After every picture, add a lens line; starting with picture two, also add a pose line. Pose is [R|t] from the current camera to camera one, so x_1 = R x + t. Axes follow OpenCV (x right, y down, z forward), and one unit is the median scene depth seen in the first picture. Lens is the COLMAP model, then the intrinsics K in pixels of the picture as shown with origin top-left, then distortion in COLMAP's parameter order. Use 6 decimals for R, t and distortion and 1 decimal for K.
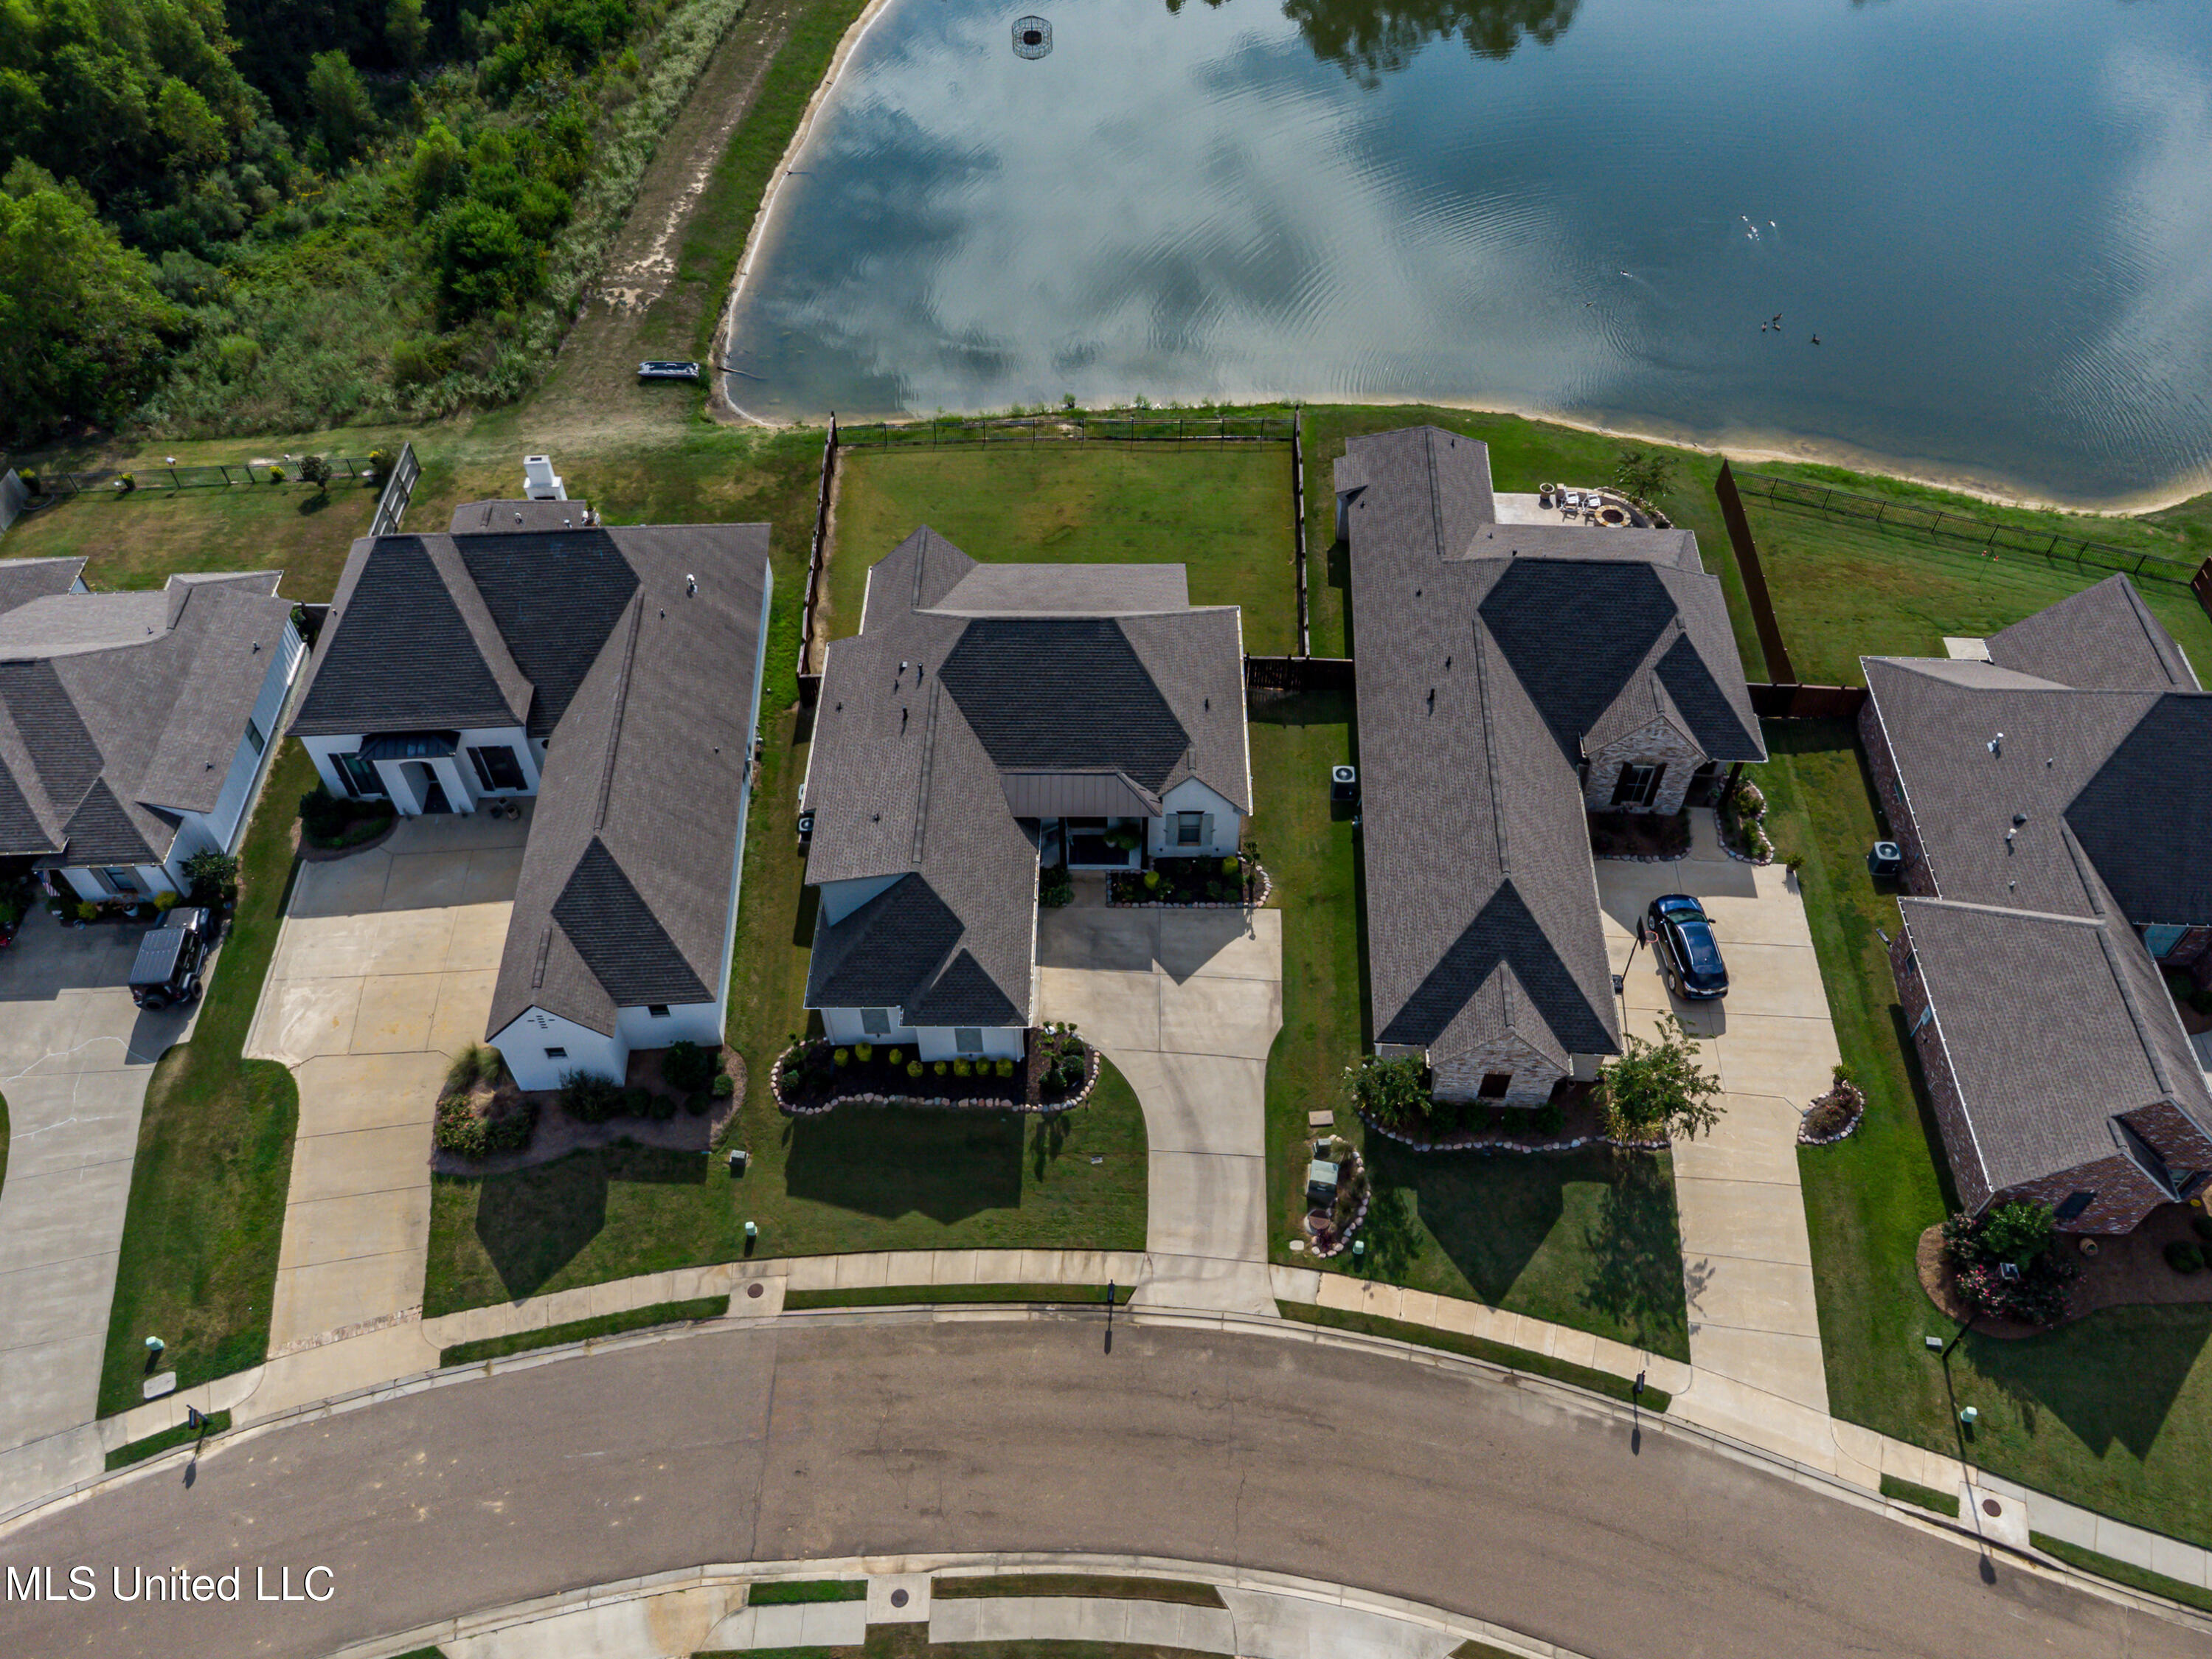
lens RADIAL K [[1661.1, 0, 1105.9], [0, 1661.1, 843.0], [0, 0, 1]] dist [0.011199, 0.007591]
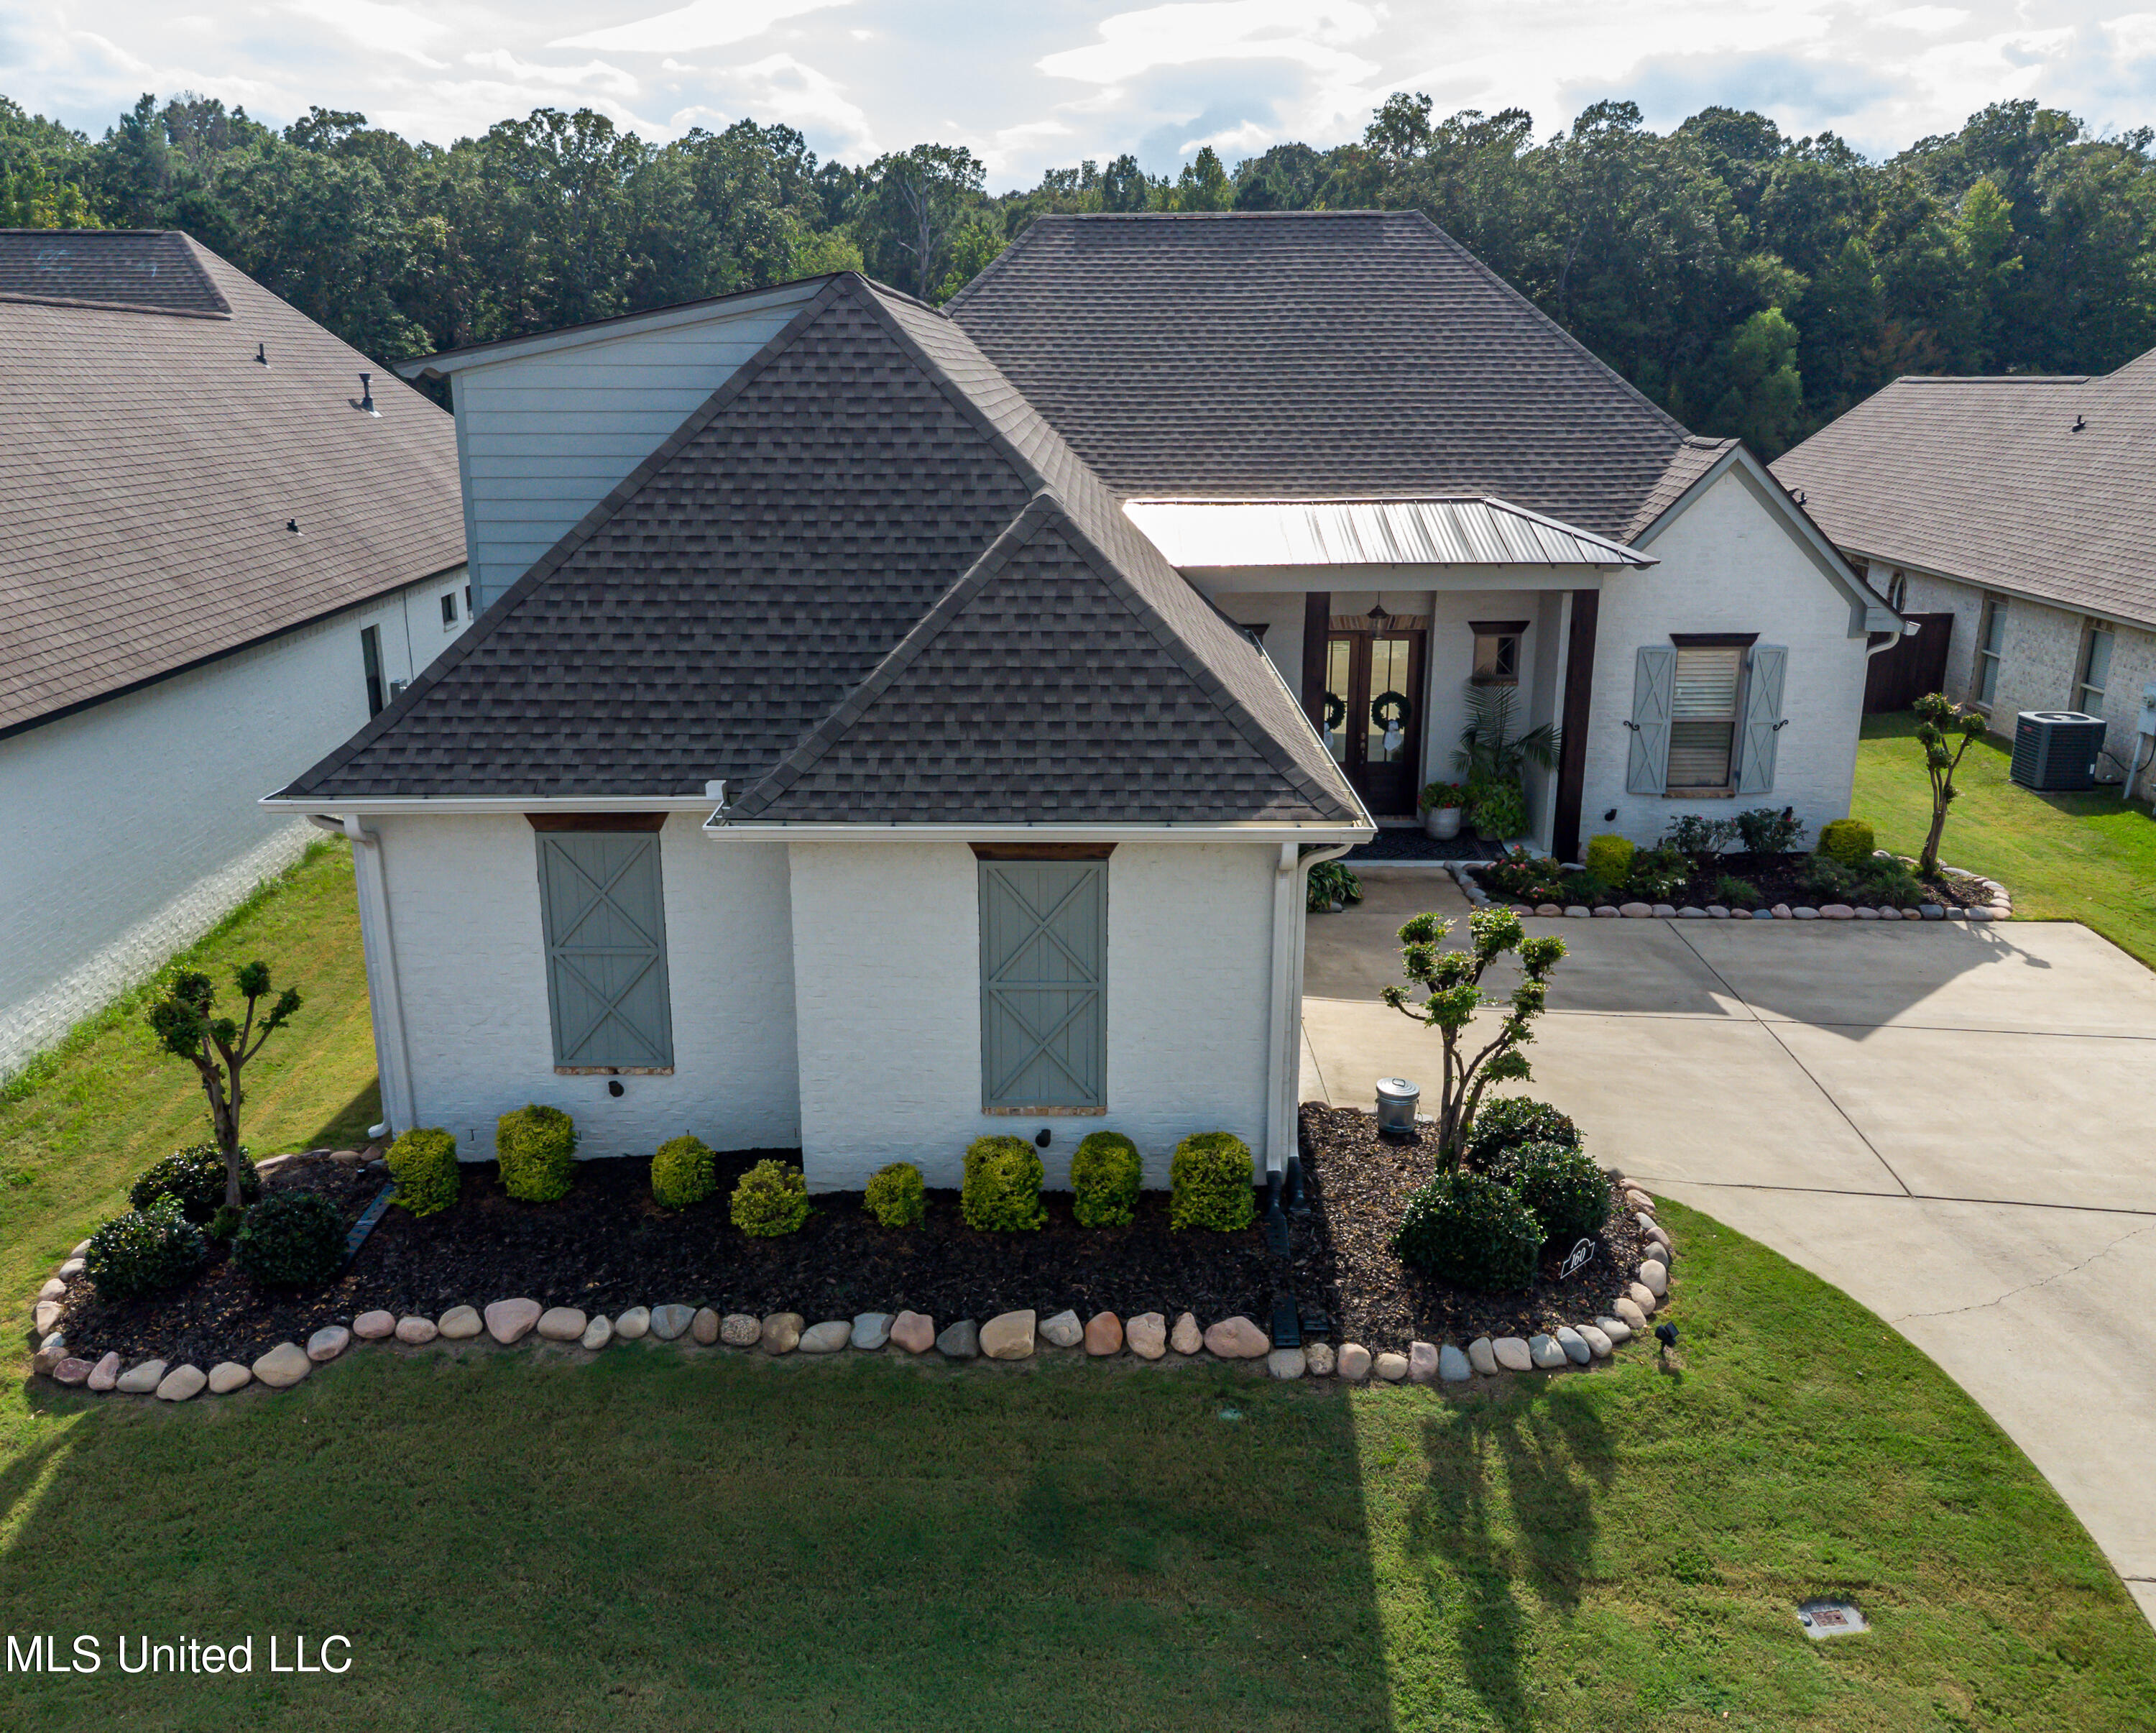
lens RADIAL K [[1730.2, 0, 1061.5], [0, 1730.2, 876.7], [0, 0, 1]] dist [0.000503, 0.024718]
pose [[0.999983, 0.004521, -0.003645, -0.079128], [-0.005786, 0.829986, -0.557755, 0.221981], [0.000503, 0.557766, 0.829998, 0.806965]]
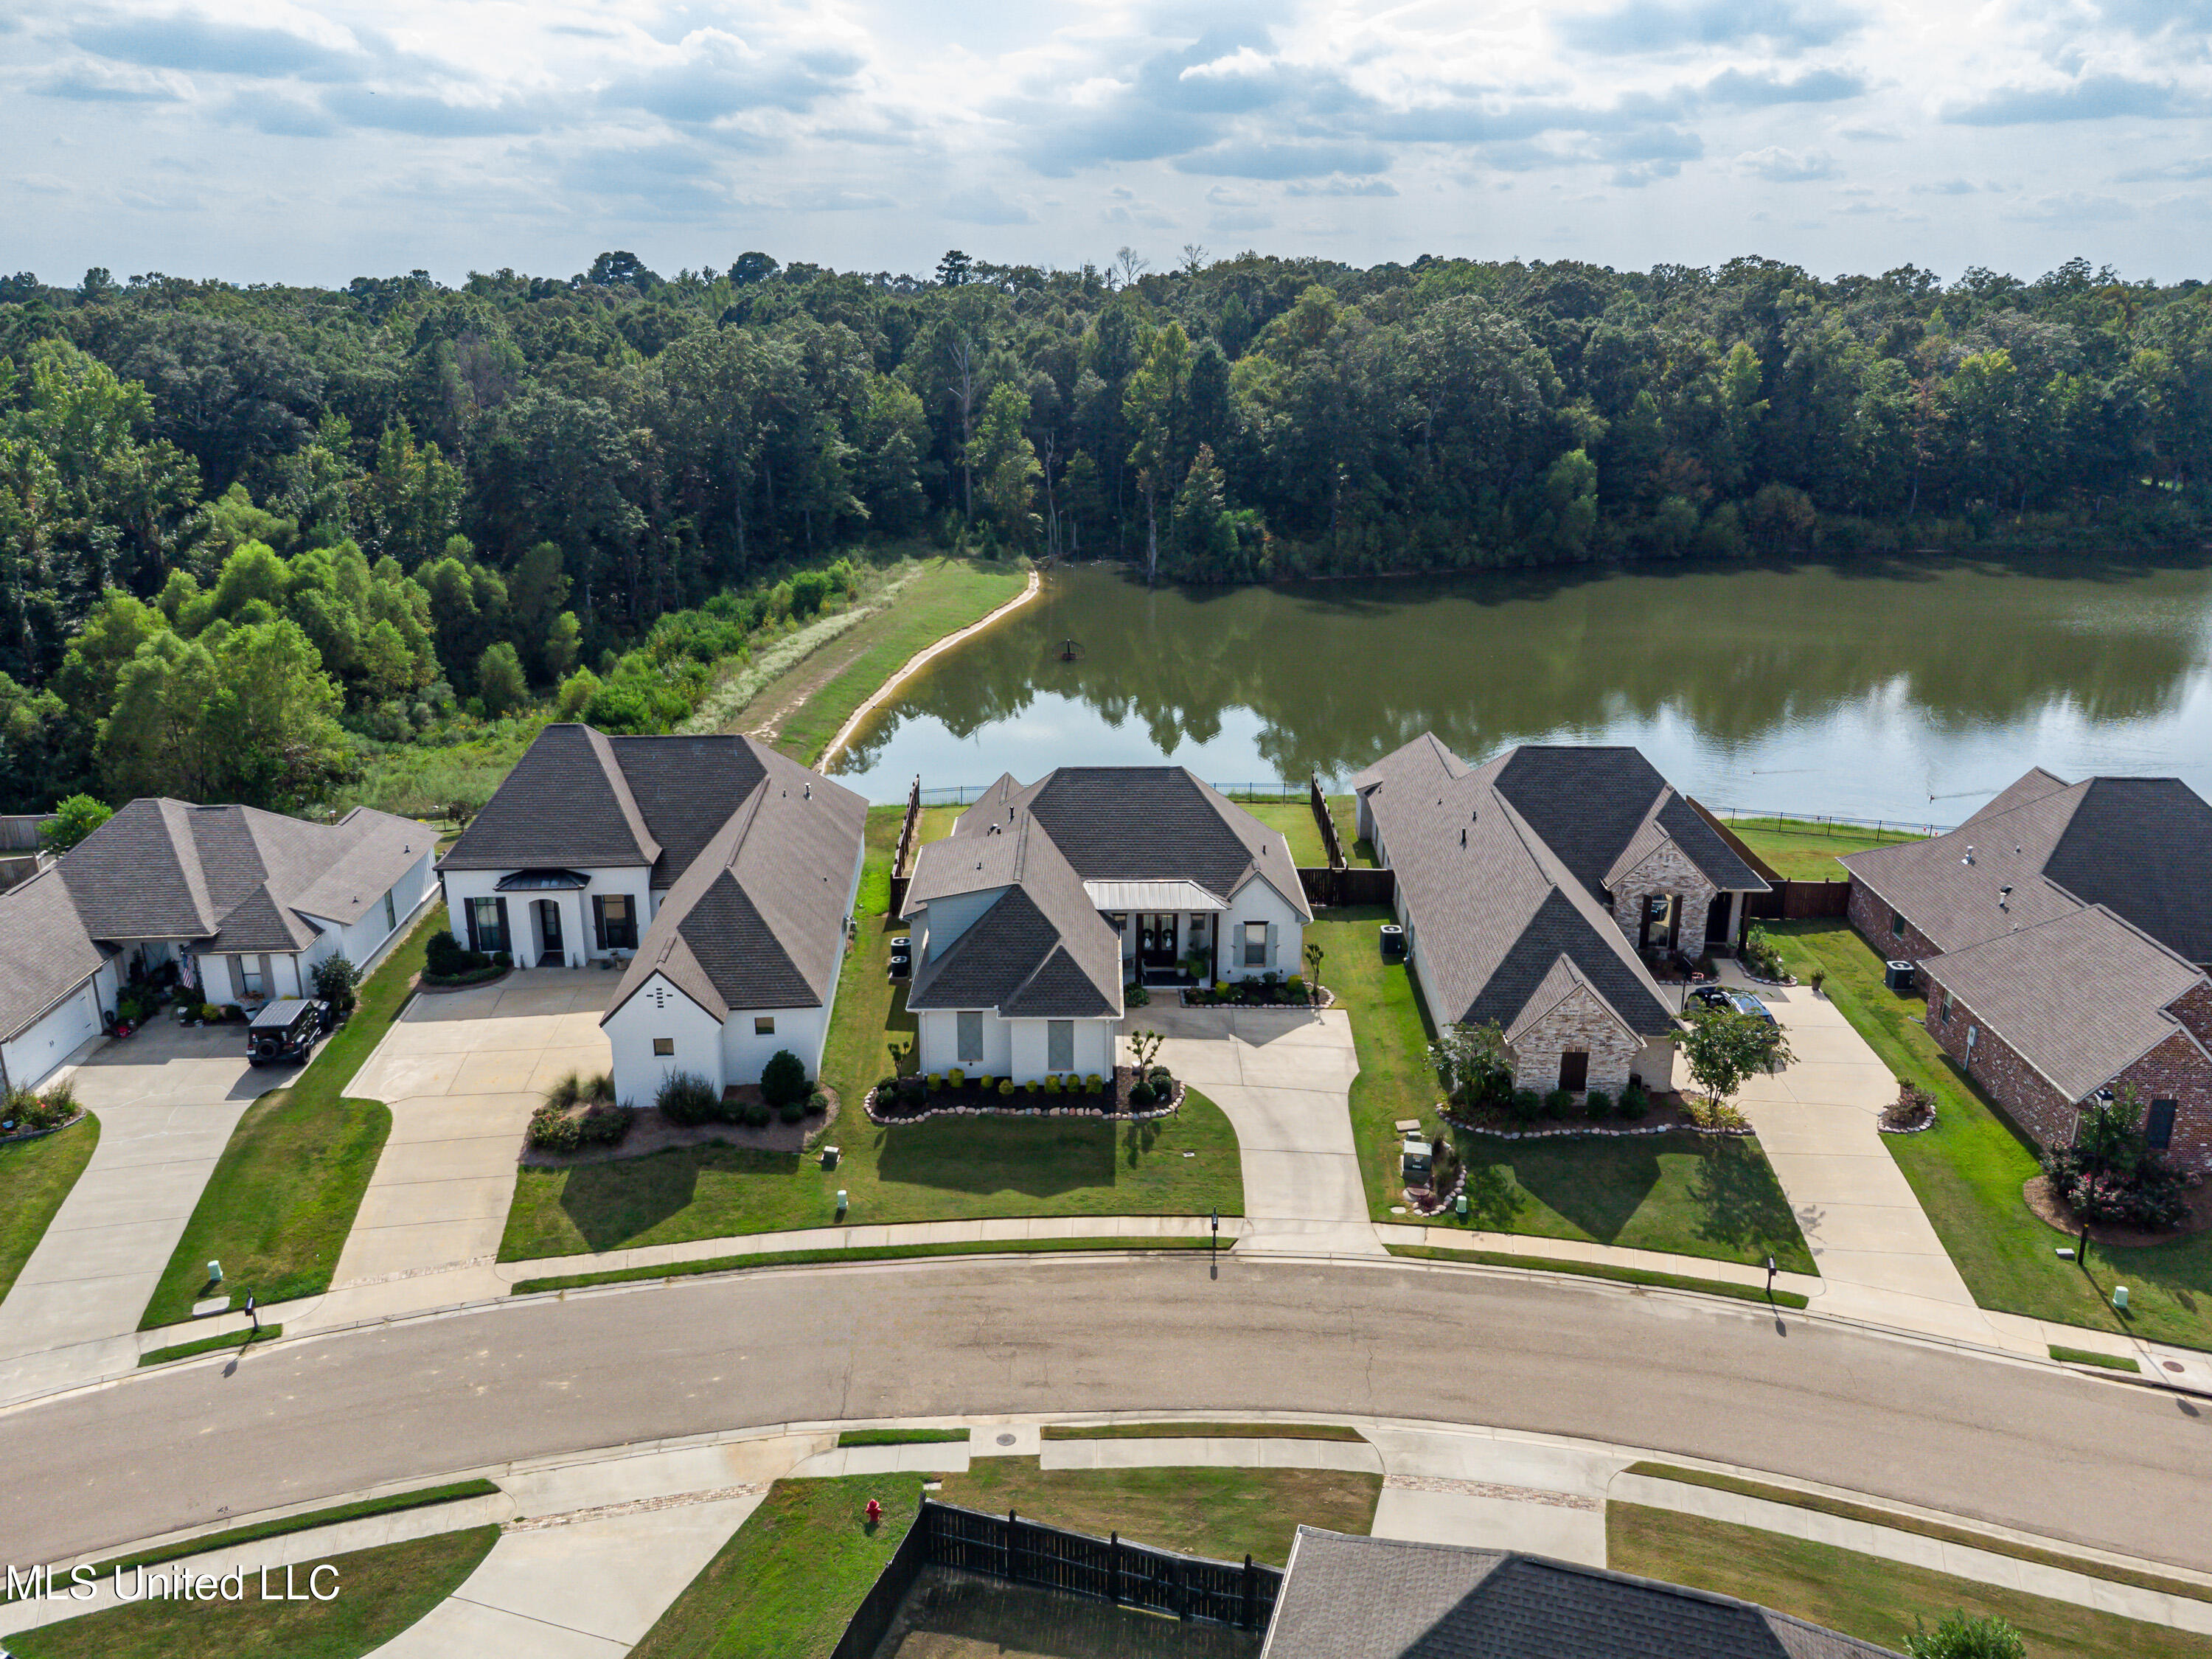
lens RADIAL K [[1661.0, 0, 1103.4], [0, 1661.0, 828.3], [0, 0, 1]] dist [0.011199, 0.007591]
pose [[0.999870, 0.002861, 0.015880, -0.072523], [0.006048, 0.845981, -0.533179, 0.549659], [-0.014960, 0.533205, 0.845854, 0.048861]]
